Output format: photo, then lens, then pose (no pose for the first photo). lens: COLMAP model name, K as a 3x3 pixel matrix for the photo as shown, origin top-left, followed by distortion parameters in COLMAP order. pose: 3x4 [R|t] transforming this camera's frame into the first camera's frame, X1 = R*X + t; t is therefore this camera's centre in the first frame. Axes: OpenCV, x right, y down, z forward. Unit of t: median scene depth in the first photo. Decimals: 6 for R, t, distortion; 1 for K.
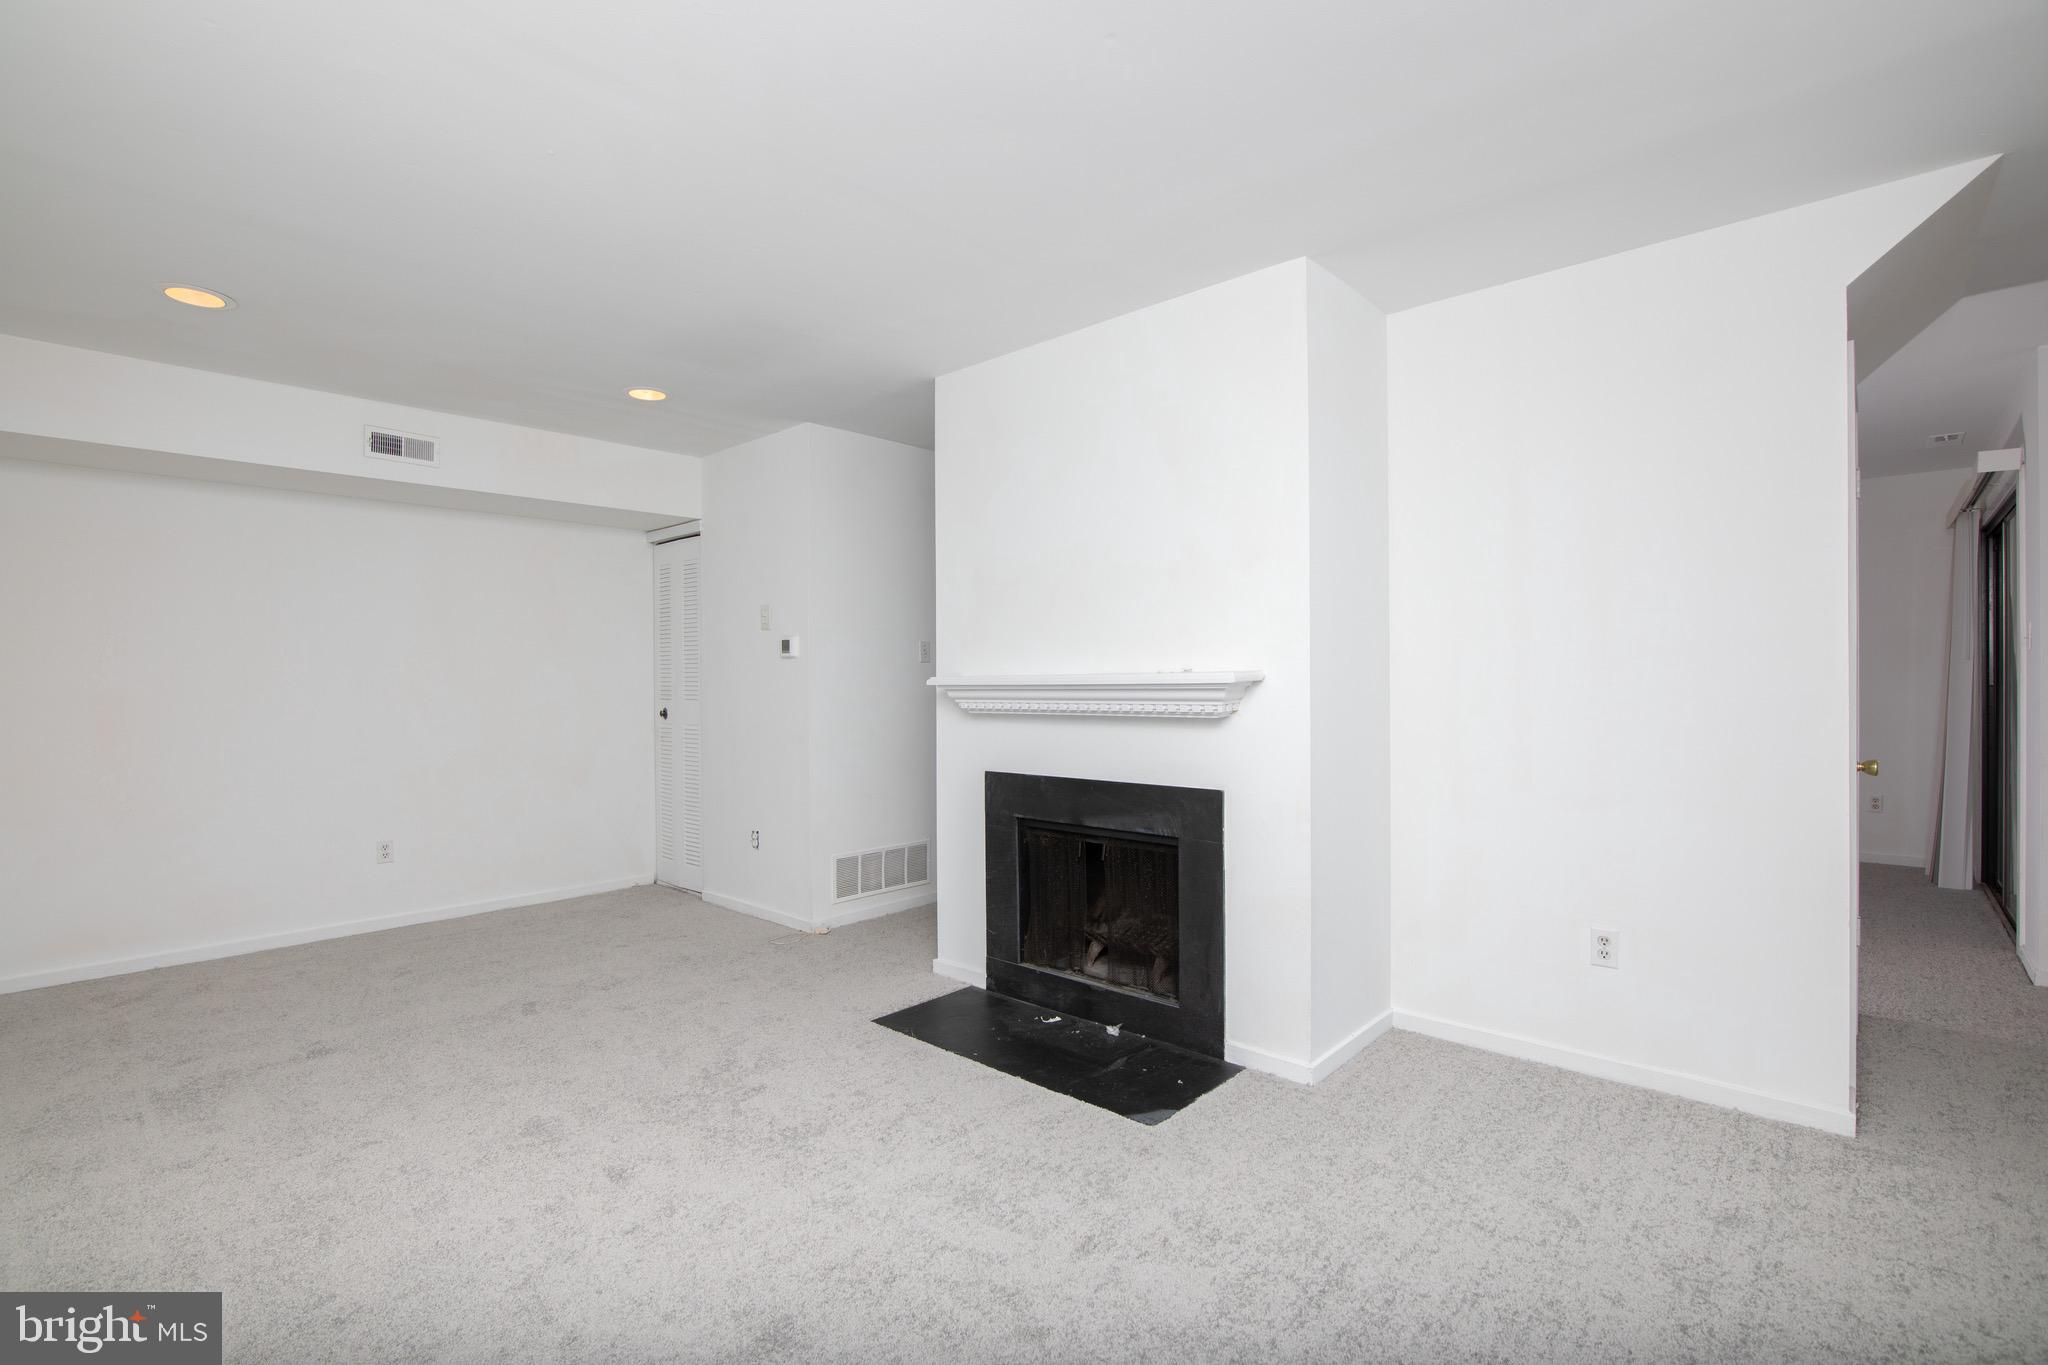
lens RADIAL K [[930.0, 0, 1024.1], [0, 930.0, 681.4], [0, 0, 1]] dist [-0.021307, 0.002551]
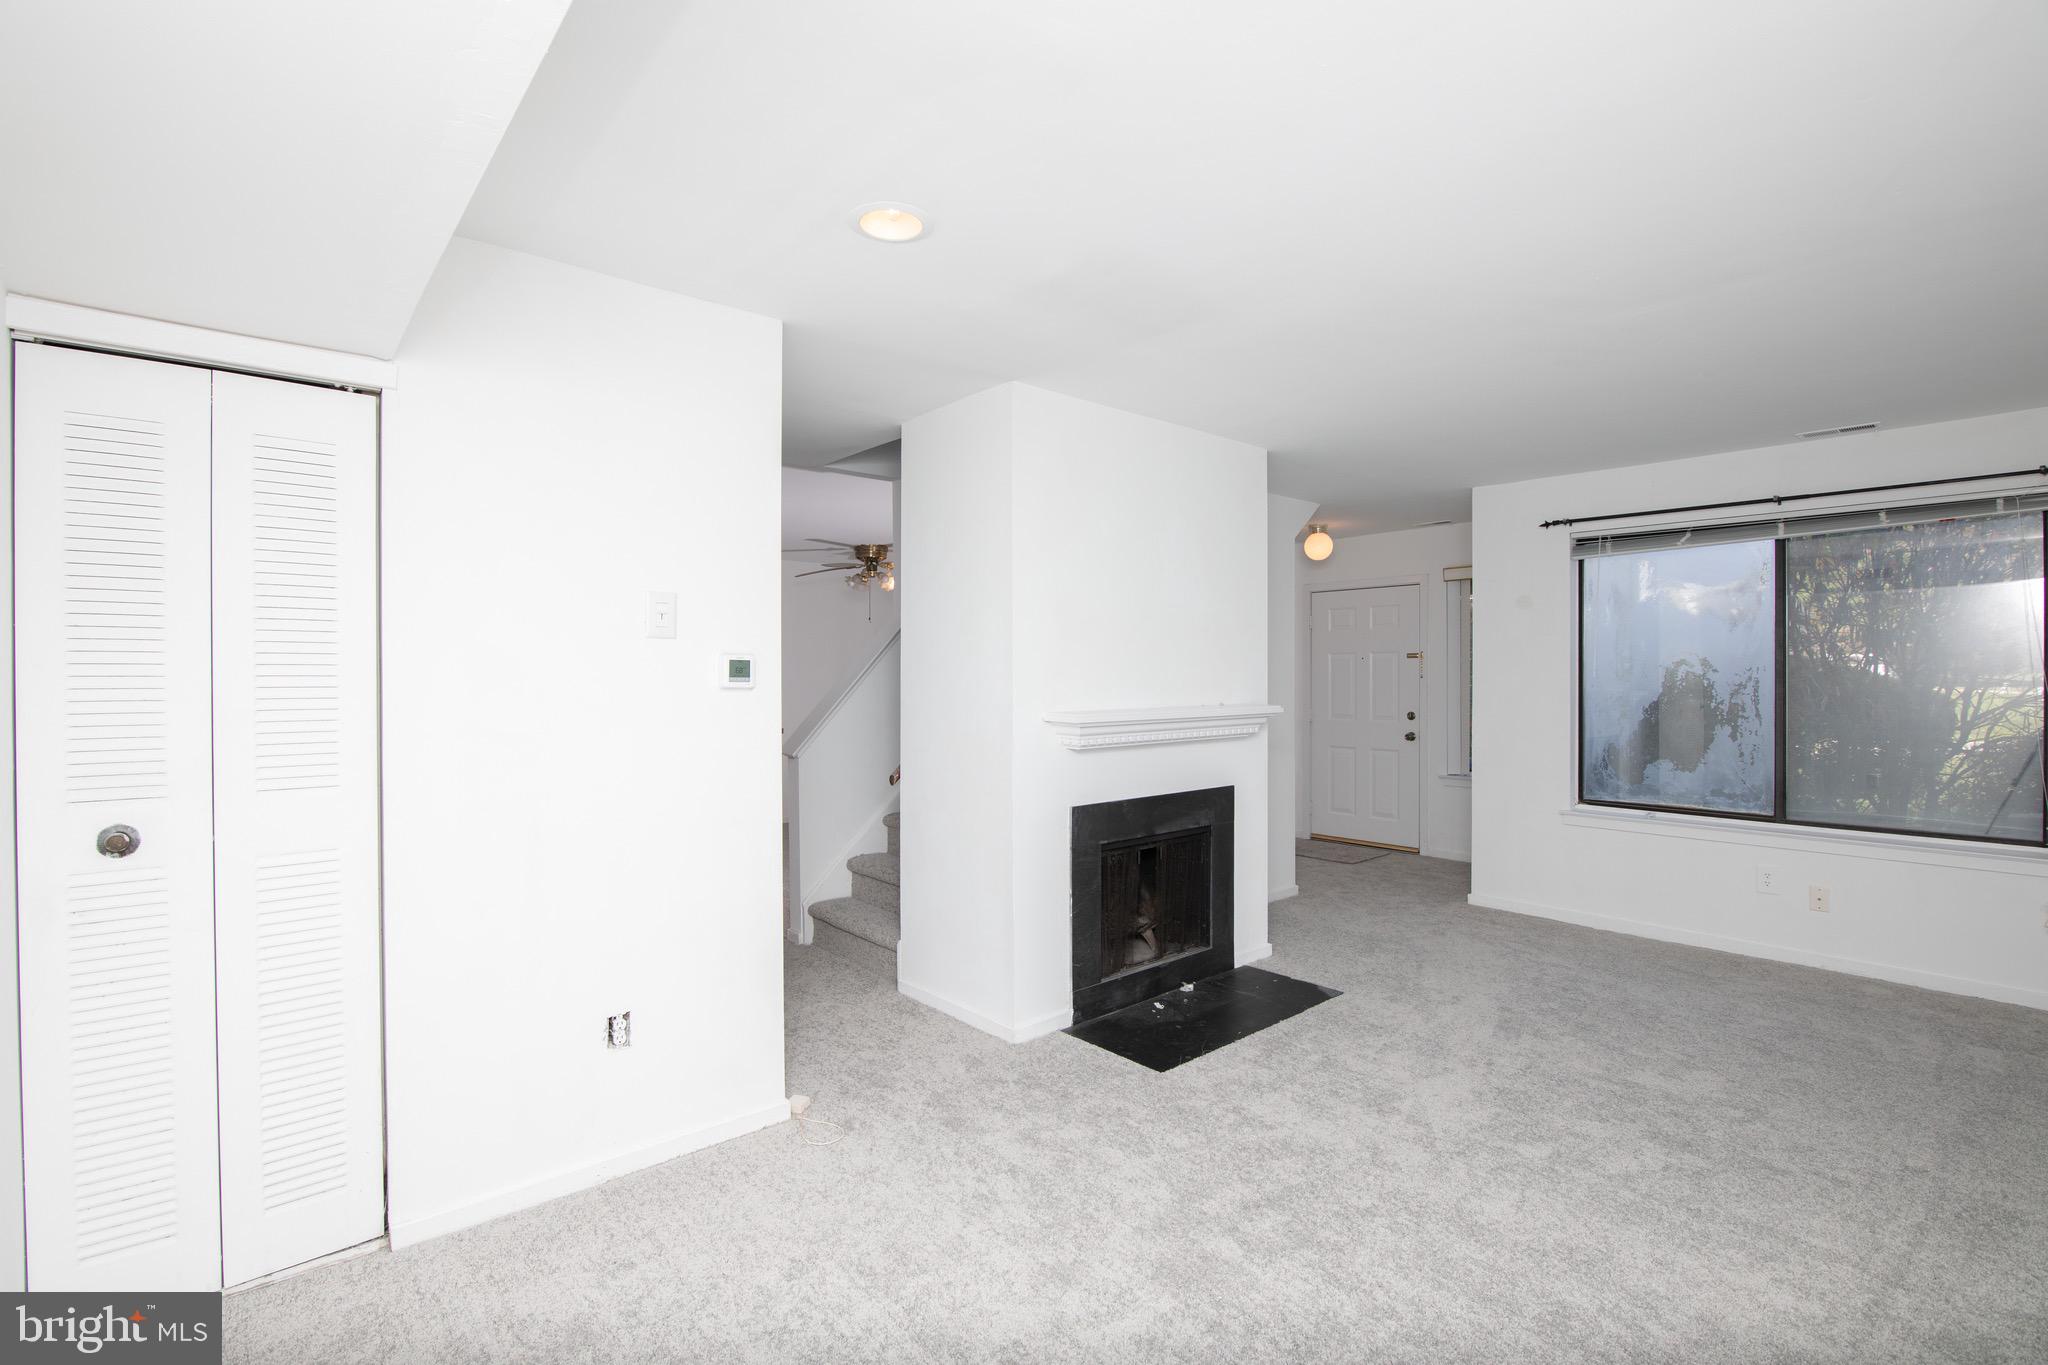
lens RADIAL K [[930.0, 0, 1023.4], [0, 930.0, 683.9], [0, 0, 1]] dist [-0.021307, 0.002551]
pose [[0.122381, 0.004331, 0.992474, -1.168331], [0.008422, 0.999950, -0.005402, -0.035279], [-0.992448, 0.009020, 0.122338, 1.039167]]
